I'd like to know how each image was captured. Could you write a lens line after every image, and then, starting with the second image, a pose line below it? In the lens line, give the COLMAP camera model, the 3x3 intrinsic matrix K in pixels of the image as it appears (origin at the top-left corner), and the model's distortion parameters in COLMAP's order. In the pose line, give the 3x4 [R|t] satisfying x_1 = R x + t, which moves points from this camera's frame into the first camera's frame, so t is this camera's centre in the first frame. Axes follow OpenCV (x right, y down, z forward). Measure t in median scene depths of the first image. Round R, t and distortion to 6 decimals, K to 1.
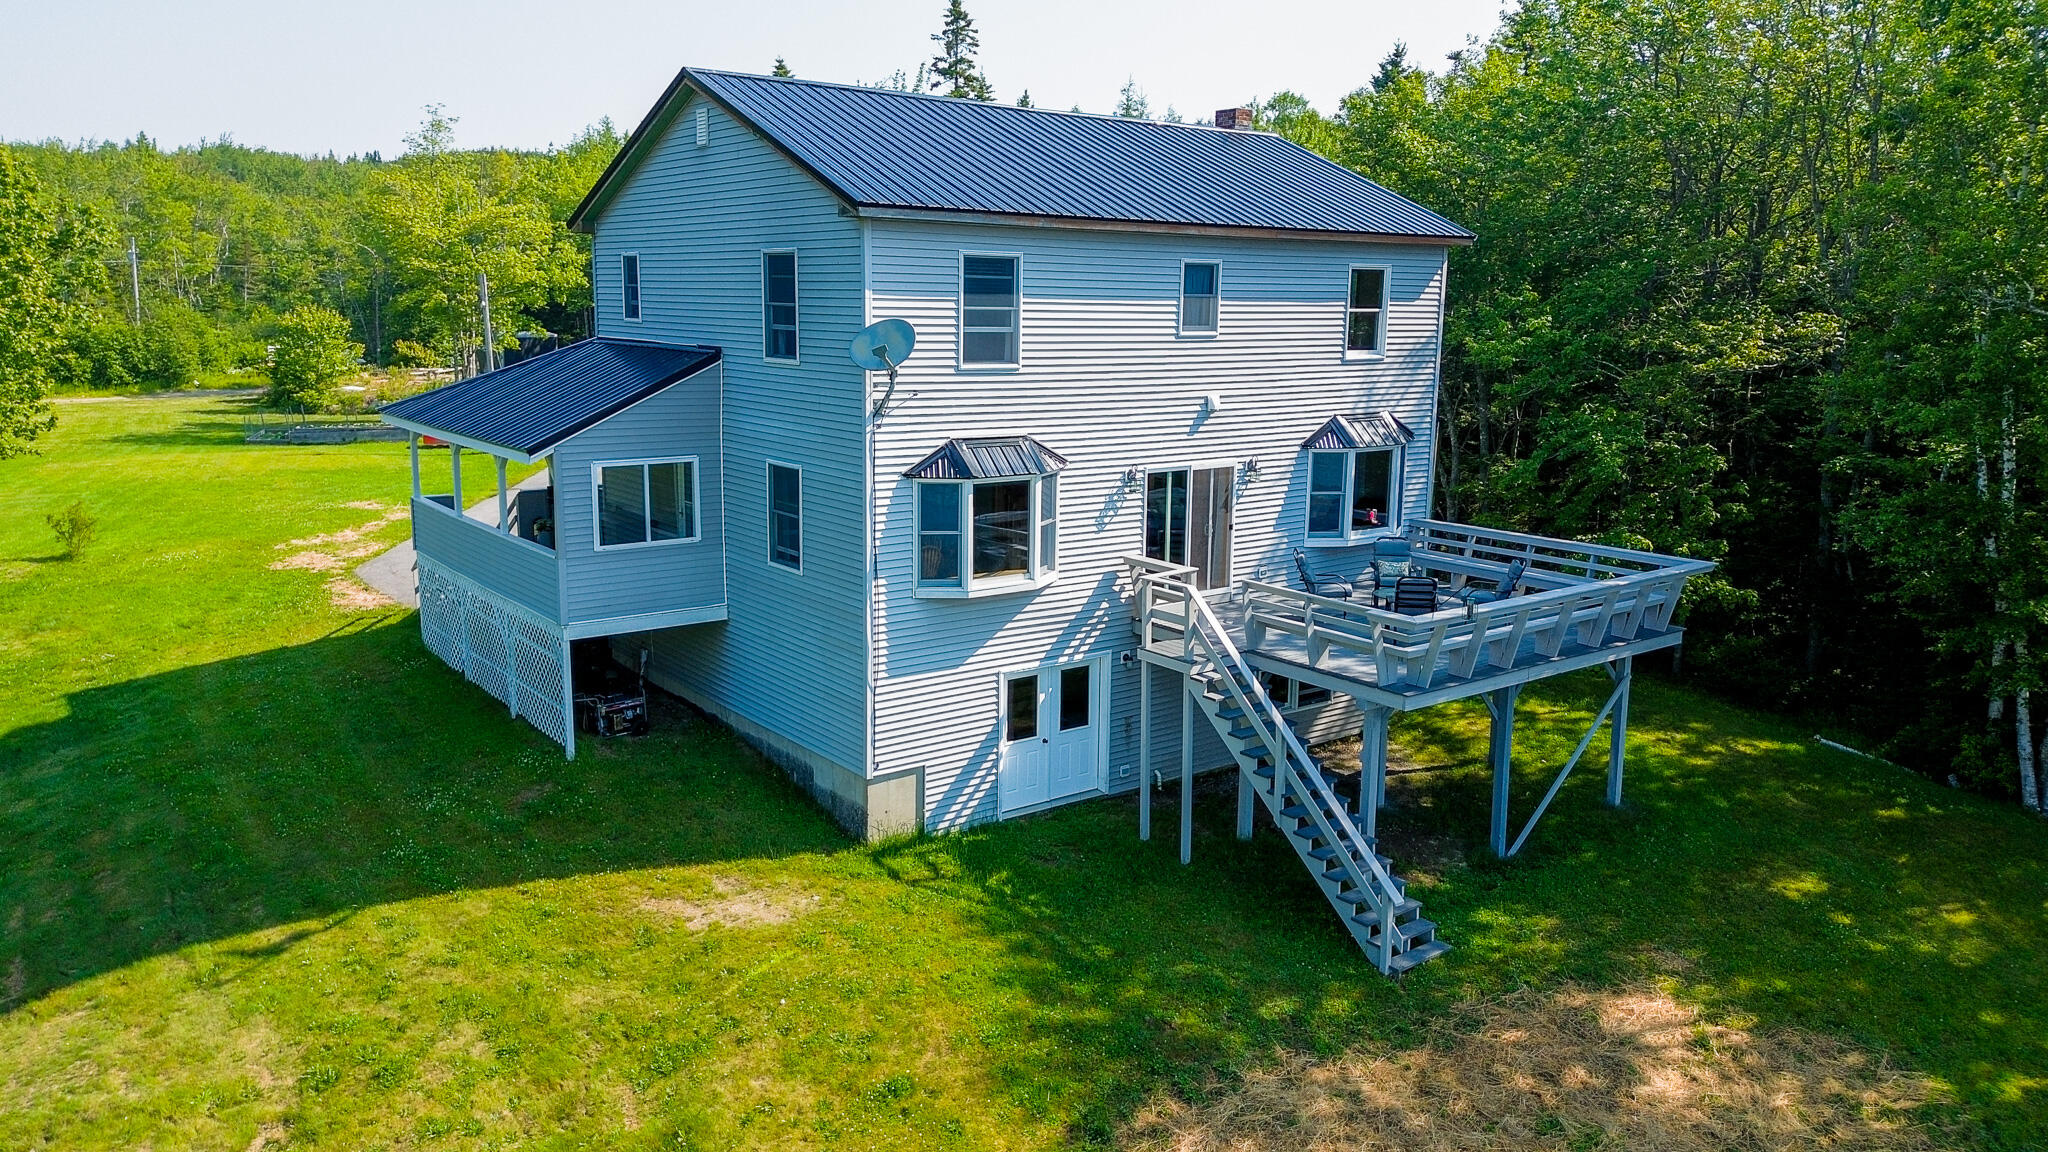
lens RADIAL K [[1448.2, 0, 1024.0], [0, 1448.2, 576.0], [0, 0, 1]] dist [0.091342, -0.066032]
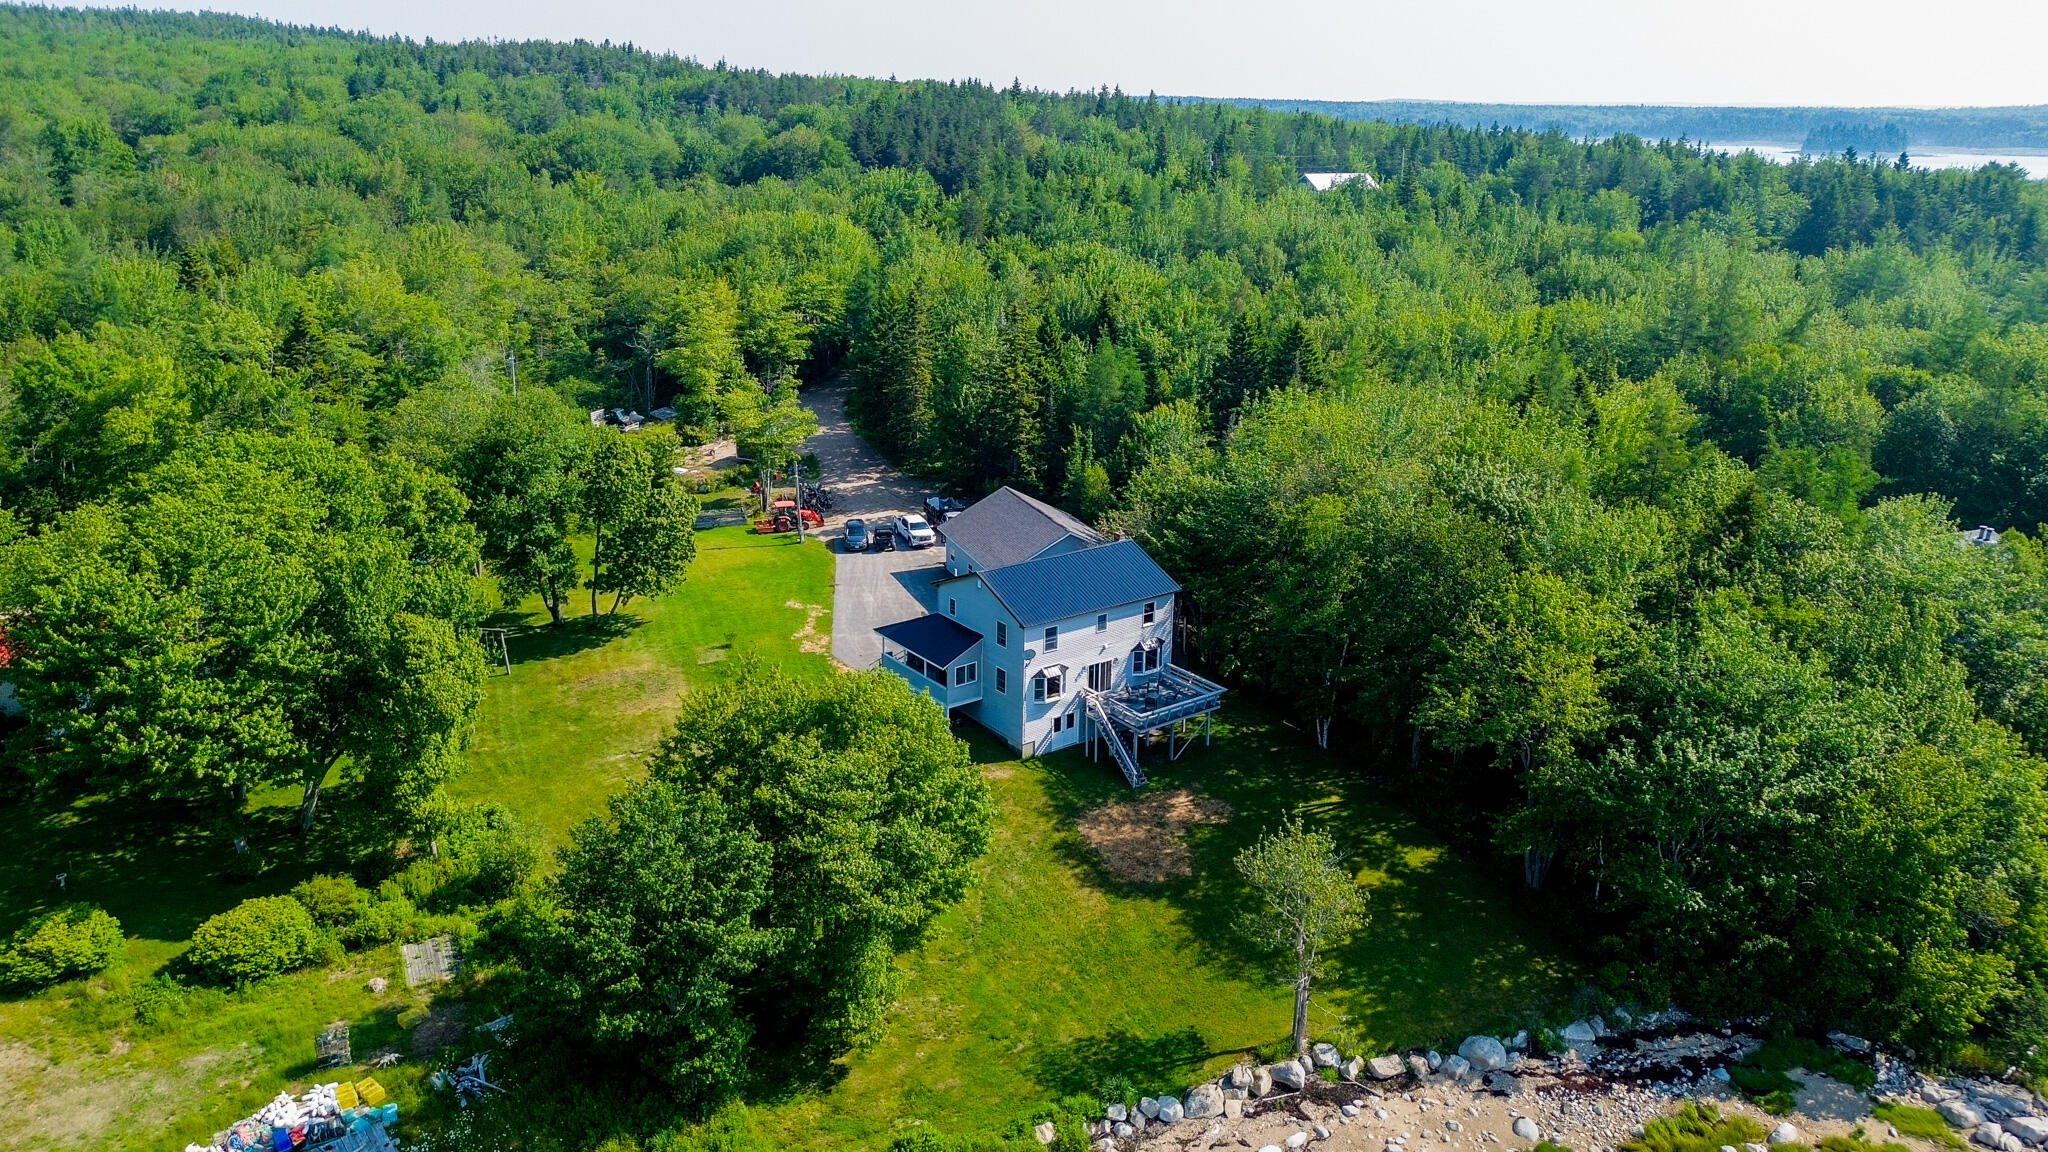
lens RADIAL K [[1446.9, 0, 1024.0], [0, 1446.9, 576.0], [0, 0, 1]] dist [0.073660, -0.067547]
pose [[0.999990, 0.002649, -0.003597, -0.083658], [-0.002166, 0.991743, 0.128219, -0.869690], [0.003907, -0.128210, 0.991739, -3.077249]]
